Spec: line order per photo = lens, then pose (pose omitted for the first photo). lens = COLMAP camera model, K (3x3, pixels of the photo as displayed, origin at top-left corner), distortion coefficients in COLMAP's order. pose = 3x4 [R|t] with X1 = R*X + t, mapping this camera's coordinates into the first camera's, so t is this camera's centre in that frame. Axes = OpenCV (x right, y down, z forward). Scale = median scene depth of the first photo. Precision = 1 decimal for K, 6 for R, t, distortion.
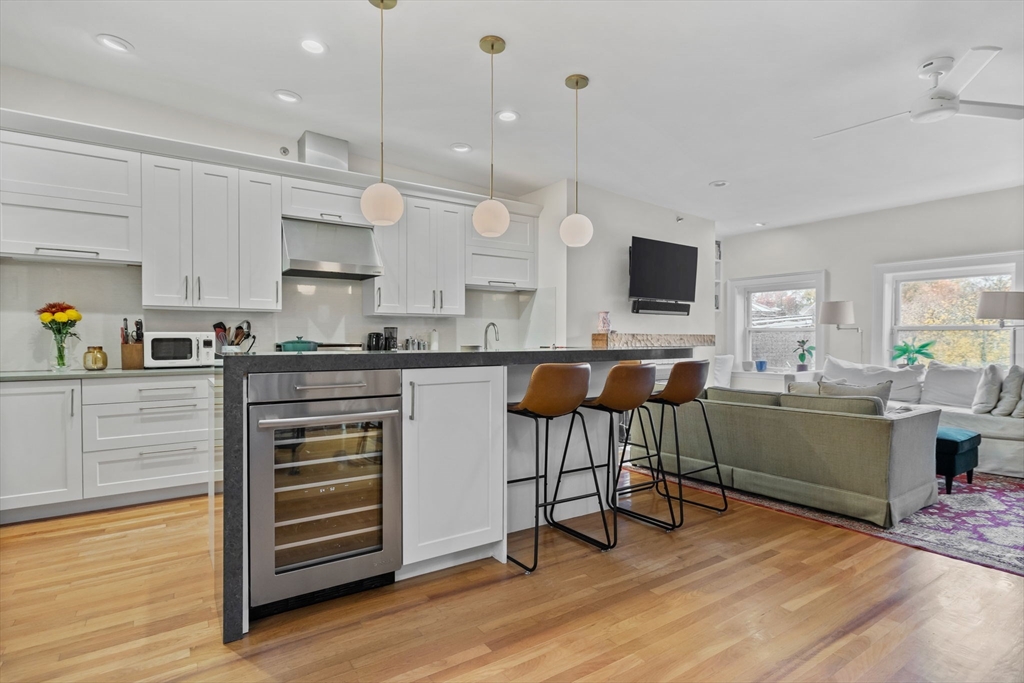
lens RADIAL K [[529.1, 0, 512.0], [0, 529.1, 341.5], [0, 0, 1]] dist [-0.004853, -0.000900]
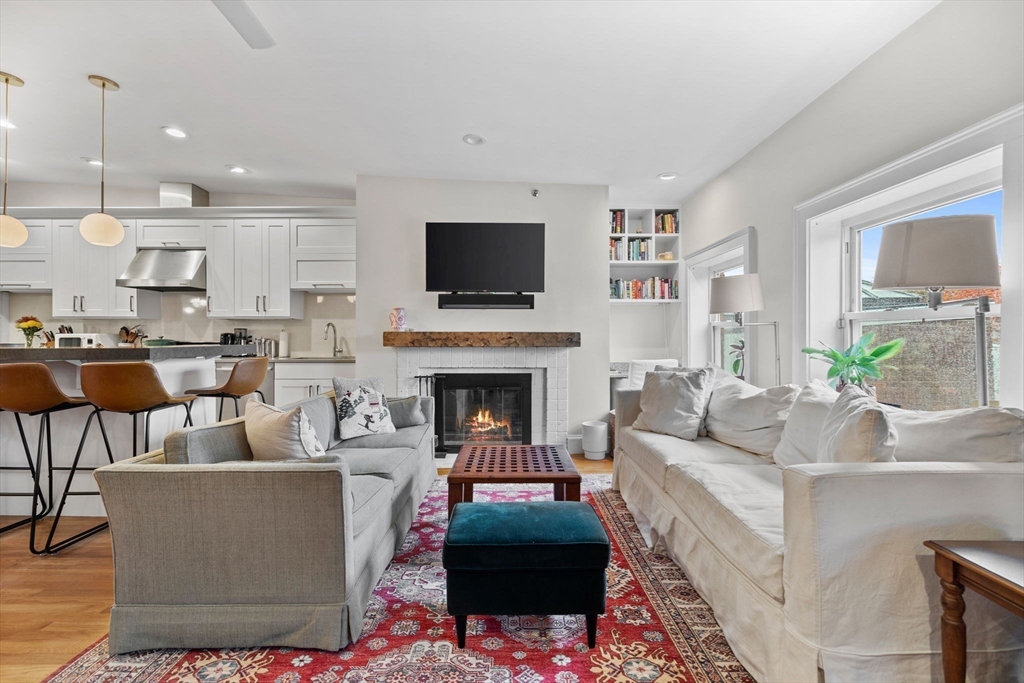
lens RADIAL K [[437.6, 0, 506.7], [0, 437.6, 337.4], [0, 0, 1]] dist [-0.002974, -0.000361]
pose [[0.819606, -0.001983, -0.572925, 1.016915], [-0.002883, 0.999967, -0.007585, -0.000198], [0.572921, 0.007869, 0.819573, 0.631203]]
